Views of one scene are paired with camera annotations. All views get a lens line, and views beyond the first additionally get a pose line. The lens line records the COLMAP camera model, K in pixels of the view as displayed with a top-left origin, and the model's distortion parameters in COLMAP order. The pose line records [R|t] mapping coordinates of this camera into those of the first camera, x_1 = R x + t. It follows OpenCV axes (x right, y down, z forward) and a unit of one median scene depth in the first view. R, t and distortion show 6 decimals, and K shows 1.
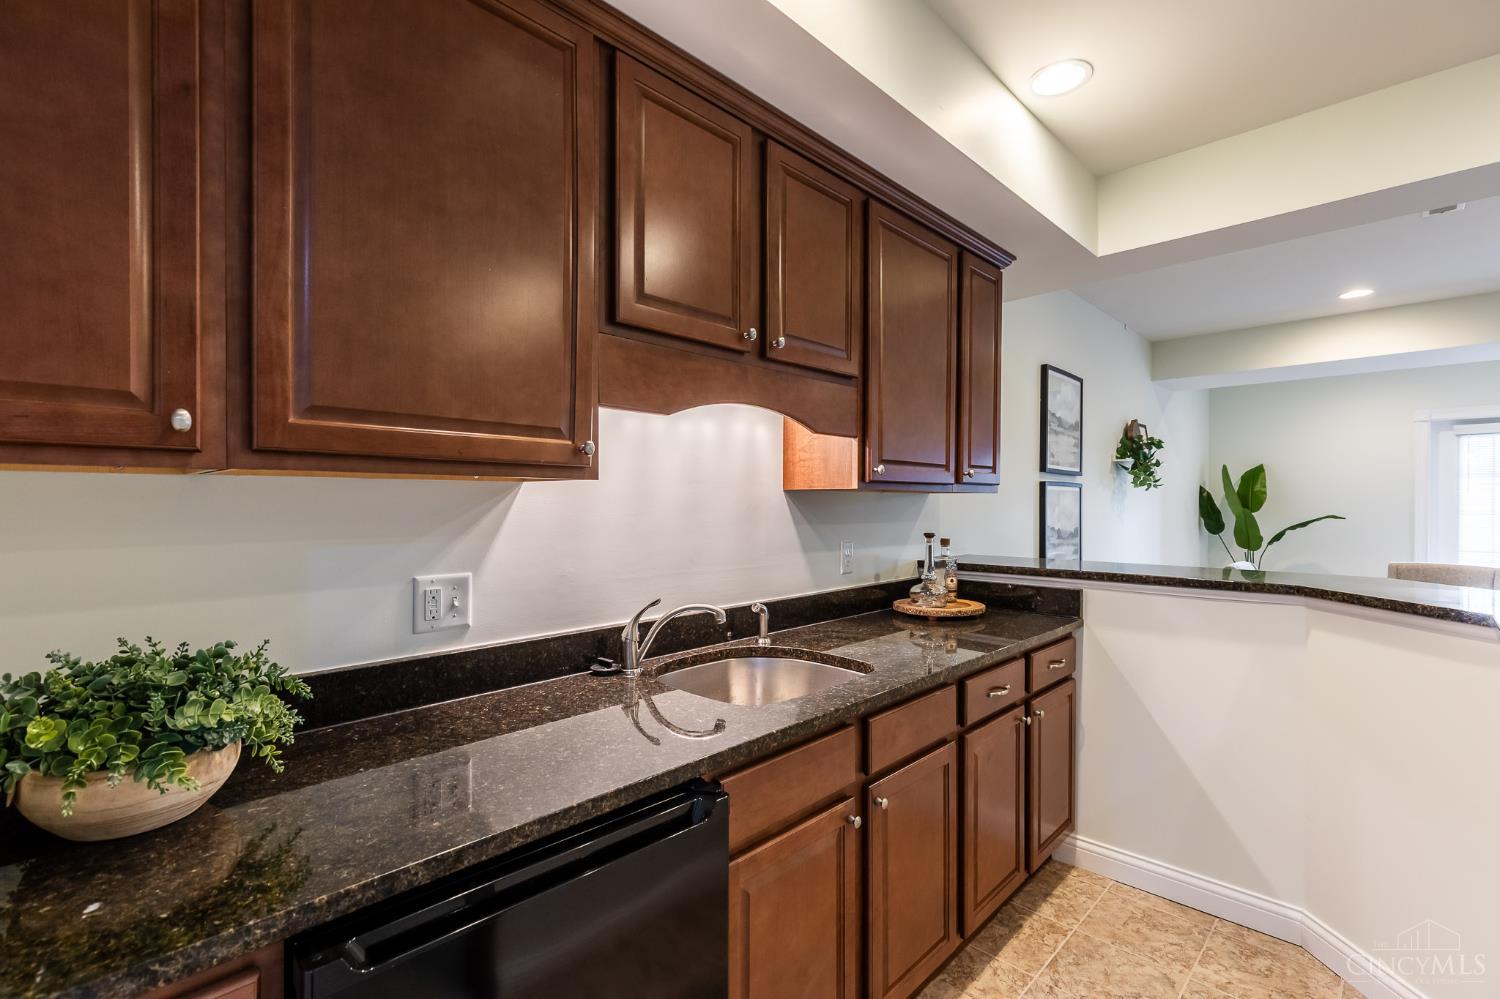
lens RADIAL K [[670.5, 0, 745.2], [0, 670.5, 505.0], [0, 0, 1]] dist [0.001989, -0.000191]
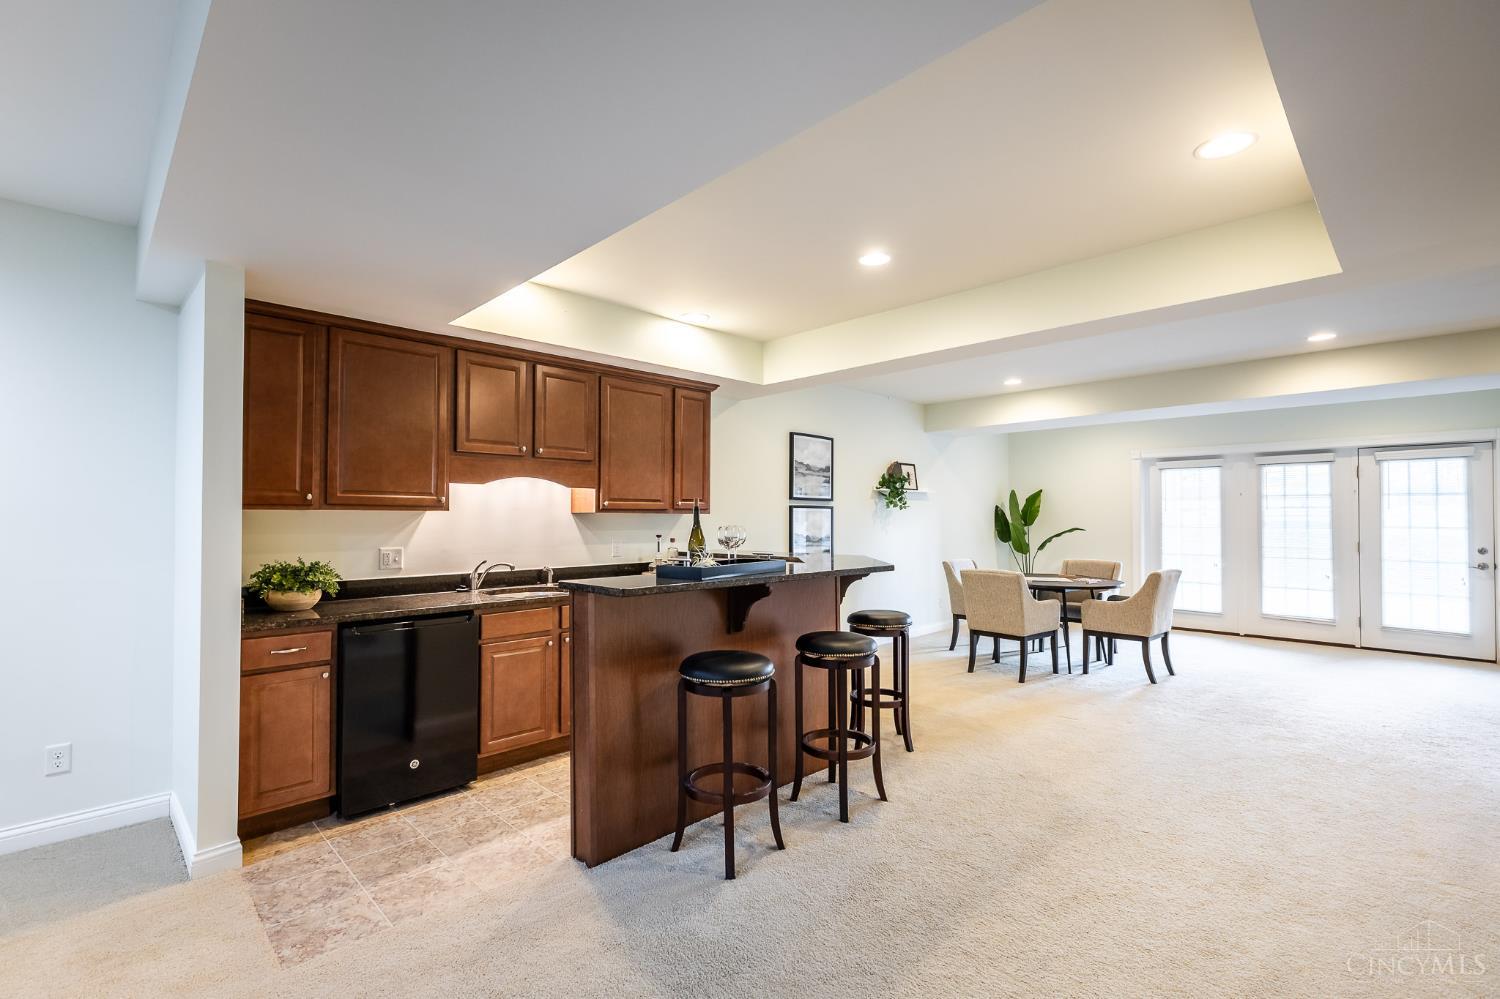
lens RADIAL K [[674.9, 0, 742.5], [0, 674.9, 505.1], [0, 0, 1]] dist [0.010085, -0.000698]
pose [[0.999916, 0.000552, -0.012959, 0.769708], [-0.000839, 0.999754, -0.022145, -0.001348], [0.012944, 0.022154, 0.999671, -1.307296]]
